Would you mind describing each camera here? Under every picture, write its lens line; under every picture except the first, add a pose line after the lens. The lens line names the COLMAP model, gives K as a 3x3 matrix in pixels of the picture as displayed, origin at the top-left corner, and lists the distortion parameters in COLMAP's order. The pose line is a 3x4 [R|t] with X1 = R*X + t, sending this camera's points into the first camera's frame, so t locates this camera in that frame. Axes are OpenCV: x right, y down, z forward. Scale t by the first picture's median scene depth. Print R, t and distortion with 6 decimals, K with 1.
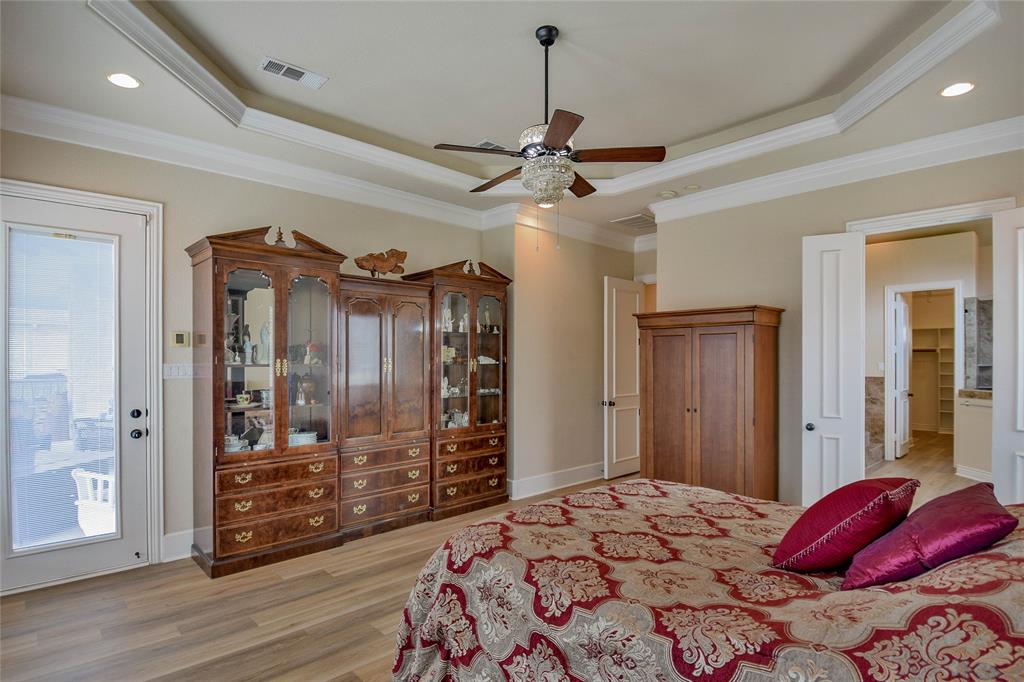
lens RADIAL K [[520.5, 0, 508.7], [0, 520.5, 360.6], [0, 0, 1]] dist [-0.022121, -0.001282]
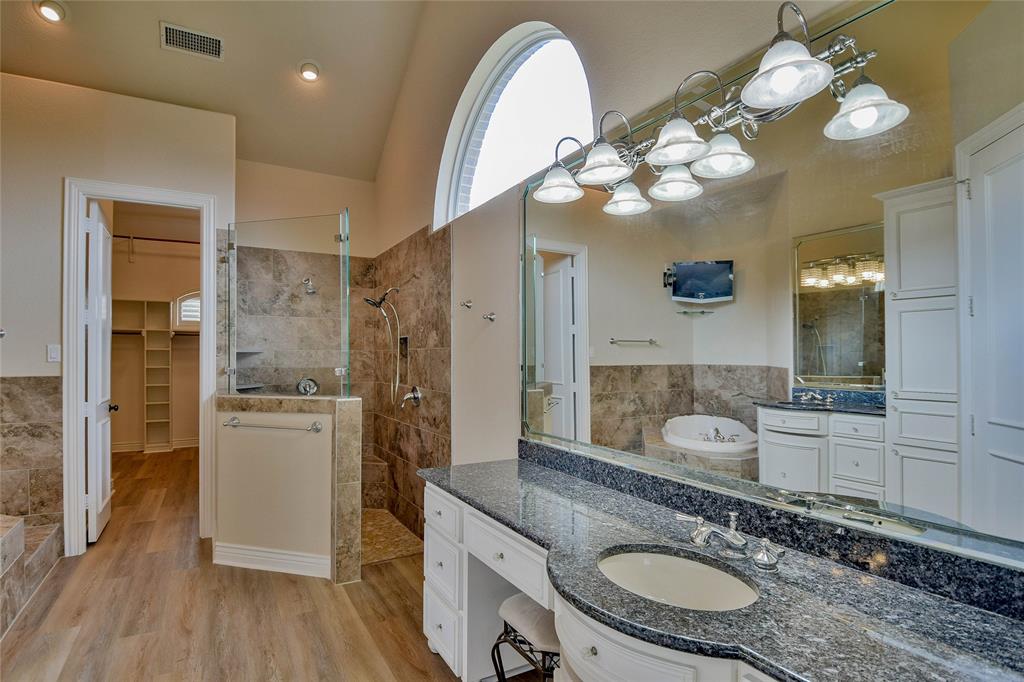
lens RADIAL K [[520.5, 0, 512.3], [0, 520.5, 348.7], [0, 0, 1]] dist [-0.022121, -0.001282]
pose [[0.218674, 0.009927, 0.975748, 0.374395], [0.008226, 0.999894, -0.012017, 0.015398], [-0.975763, 0.010654, 0.218569, 0.508707]]
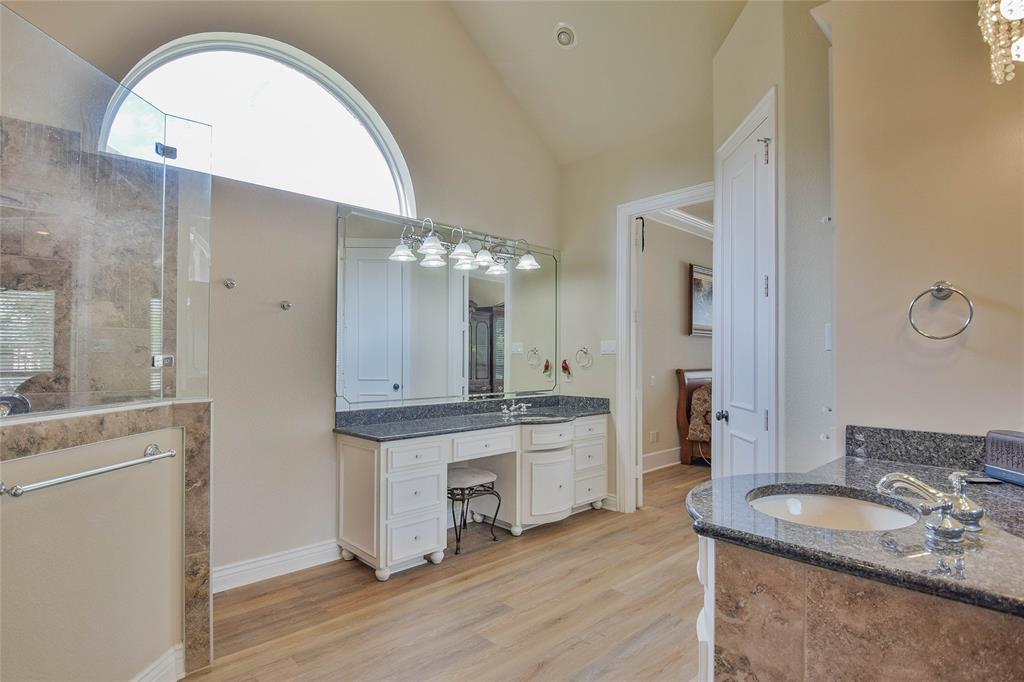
lens RADIAL K [[520.5, 0, 511.4], [0, 520.5, 345.5], [0, 0, 1]] dist [-0.022121, -0.001282]
pose [[-0.999945, -0.009953, -0.003265, 0.570287], [-0.009888, 0.999764, -0.019340, 0.022700], [0.003457, -0.019306, -0.999808, 0.998792]]
